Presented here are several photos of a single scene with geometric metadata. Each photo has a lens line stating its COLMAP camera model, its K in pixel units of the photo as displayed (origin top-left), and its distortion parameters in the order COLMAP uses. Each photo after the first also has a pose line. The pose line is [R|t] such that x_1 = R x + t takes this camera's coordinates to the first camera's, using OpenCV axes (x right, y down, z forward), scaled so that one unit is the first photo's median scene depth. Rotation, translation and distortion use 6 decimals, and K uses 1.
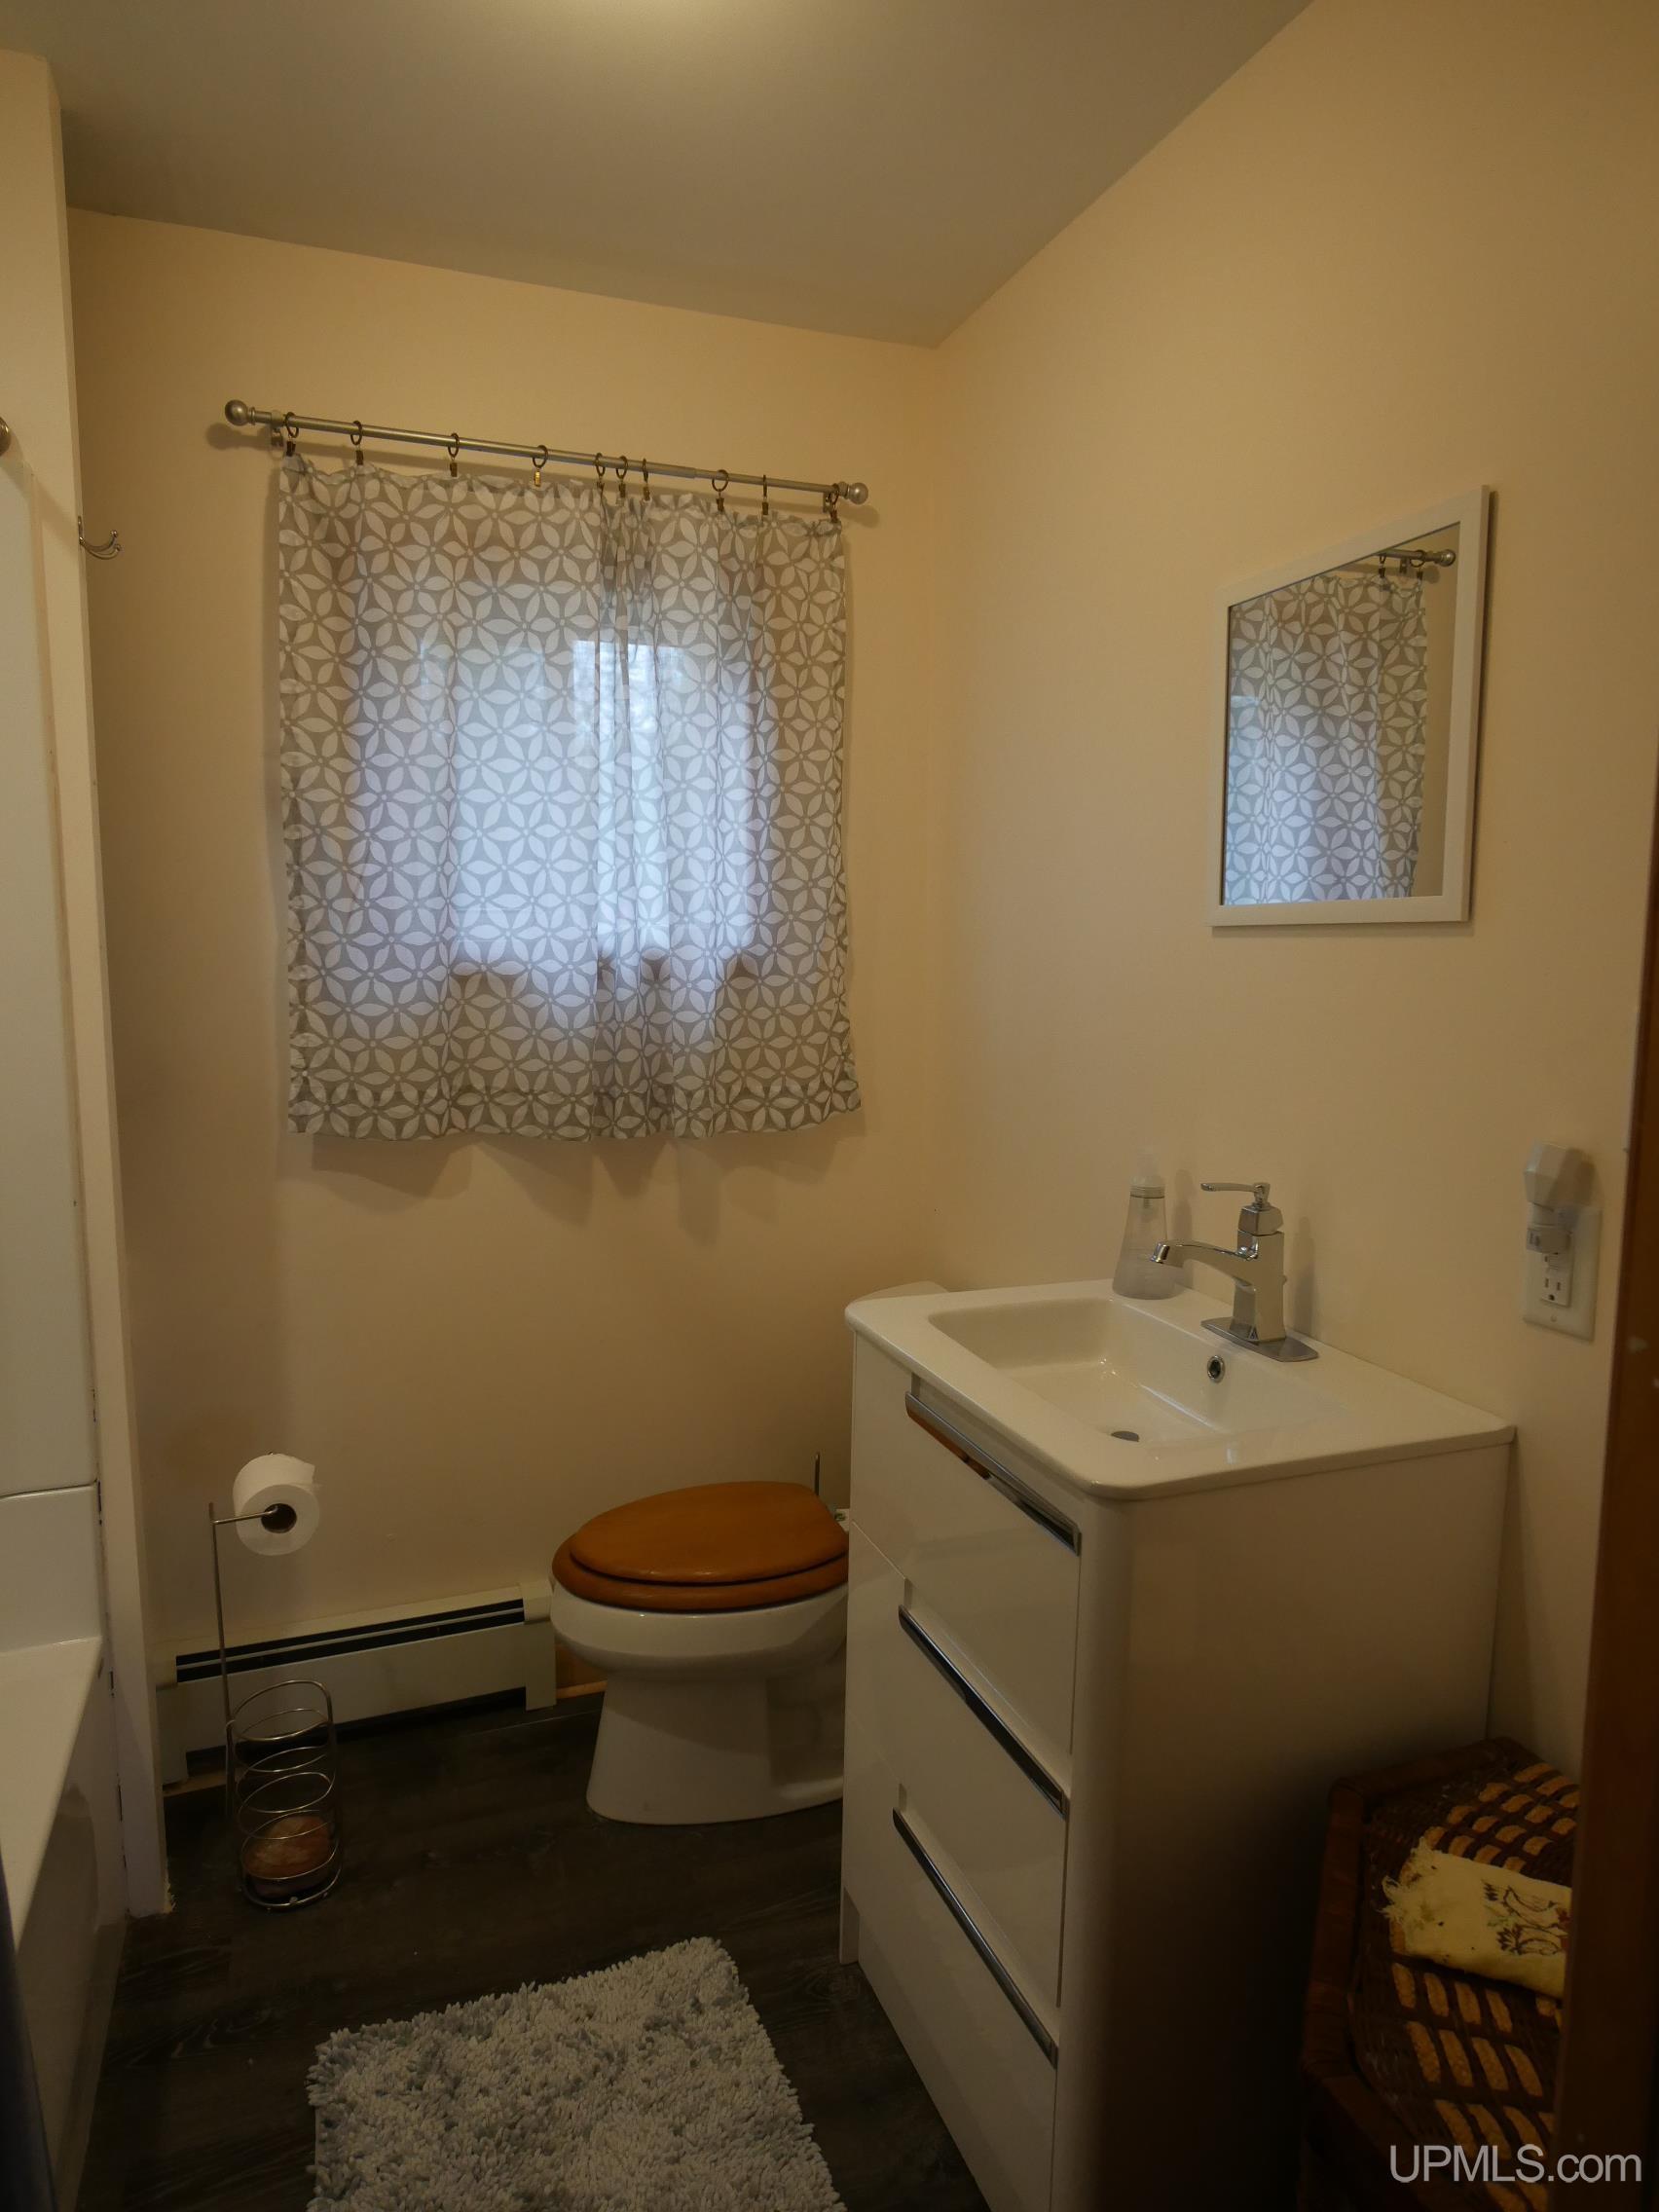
lens RADIAL K [[1384.0, 0, 831.0], [0, 1384.0, 1092.3], [0, 0, 1]] dist [0.016648, -0.005467]
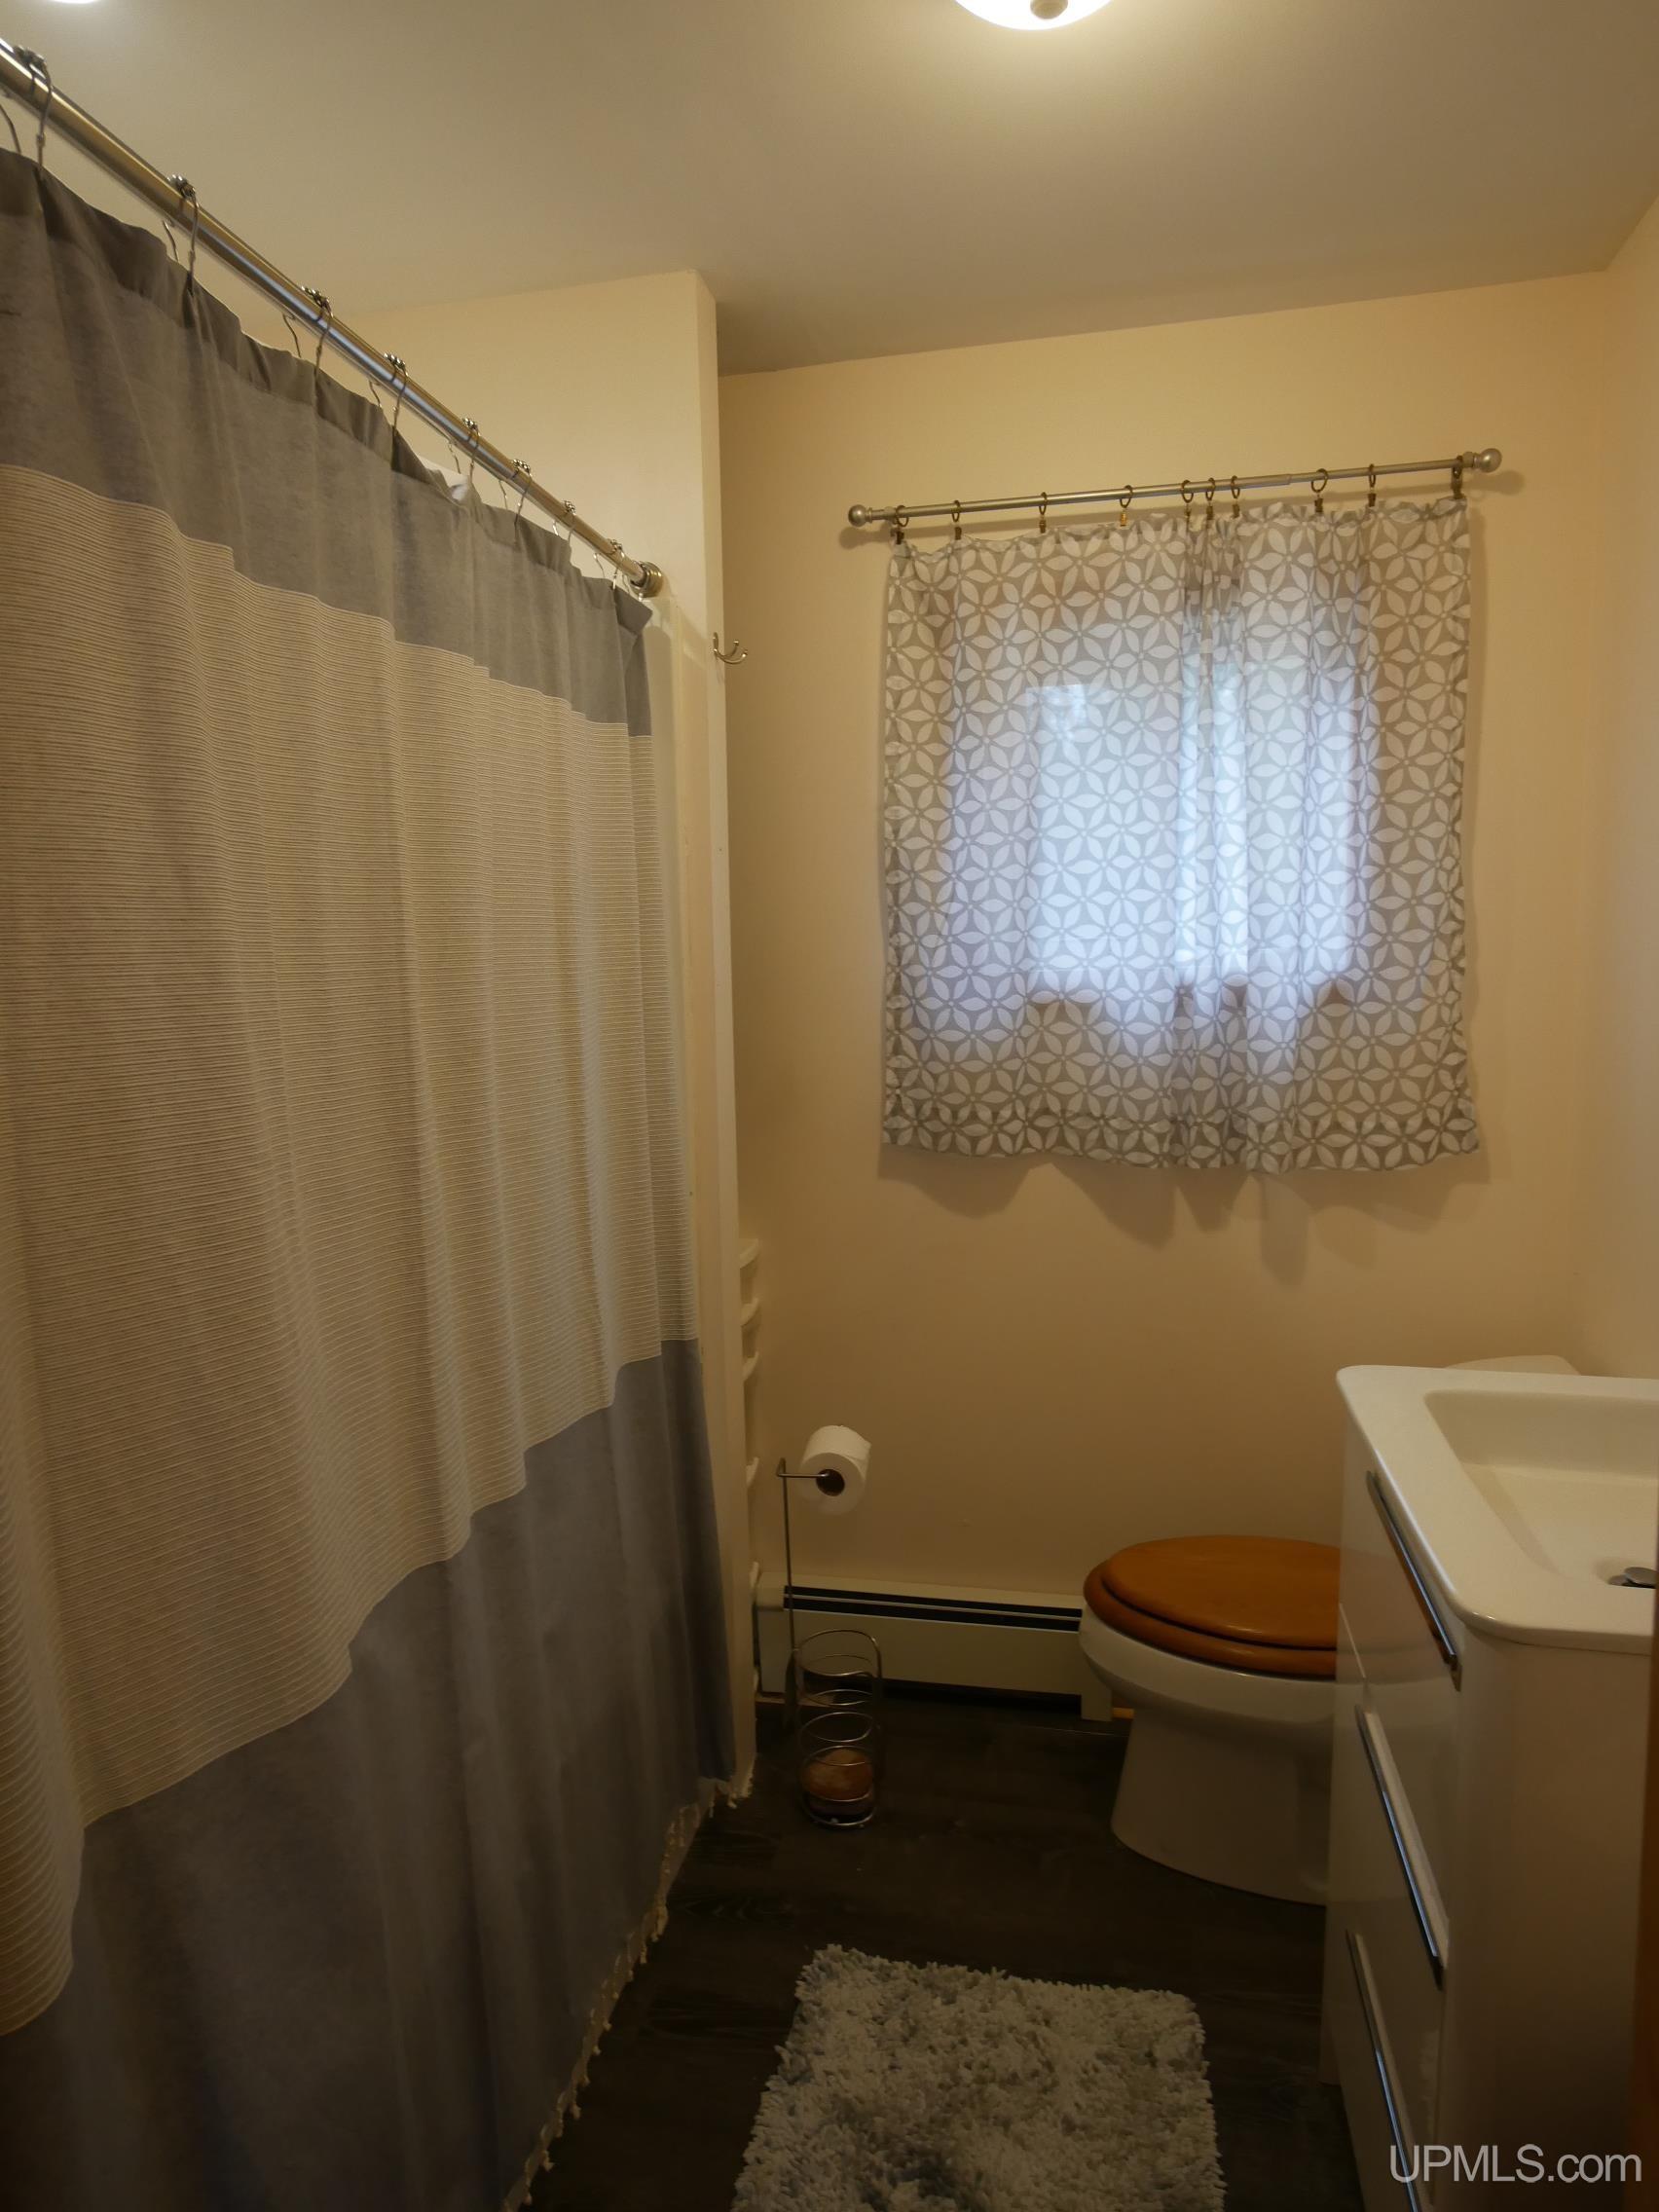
lens RADIAL K [[1384.0, 0, 831.0], [0, 1384.0, 1092.3], [0, 0, 1]] dist [0.016648, -0.005467]
pose [[0.840039, 0.035218, -0.541382, 0.171891], [-0.038798, 0.999236, 0.004802, -0.015811], [0.541138, 0.016971, 0.840763, 0.030368]]
